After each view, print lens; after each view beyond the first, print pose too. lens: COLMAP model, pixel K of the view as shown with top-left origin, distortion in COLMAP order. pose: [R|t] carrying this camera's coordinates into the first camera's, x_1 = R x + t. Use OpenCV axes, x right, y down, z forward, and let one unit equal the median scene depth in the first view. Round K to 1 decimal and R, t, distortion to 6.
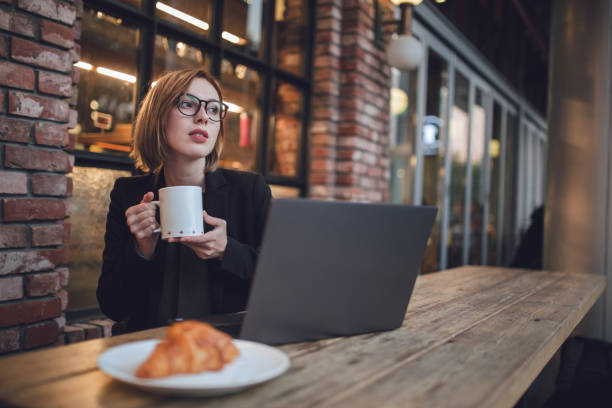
lens RADIAL K [[590.6, 0, 306.0], [0, 590.6, 204.0], [0, 0, 1]] dist [-0.063476, 0.092463]
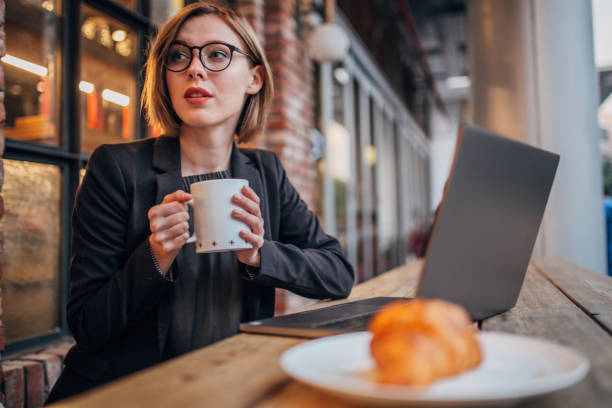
lens RADIAL K [[590.6, 0, 306.0], [0, 590.6, 204.0], [0, 0, 1]] dist [-0.063476, 0.092463]
pose [[0.969562, -0.051176, 0.239440, -0.216299], [0.058877, 0.997949, -0.025118, 0.048449], [-0.237663, 0.038451, 0.970586, 0.185729]]
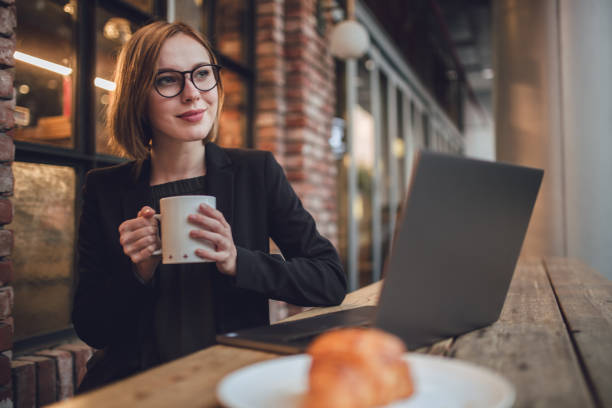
lens RADIAL K [[590.6, 0, 306.0], [0, 590.6, 204.0], [0, 0, 1]] dist [-0.063476, 0.092463]
pose [[0.982461, -0.047397, 0.180342, -0.168043], [0.050386, 0.998657, -0.012024, 0.030164], [-0.179530, 0.020900, 0.983530, 0.166428]]
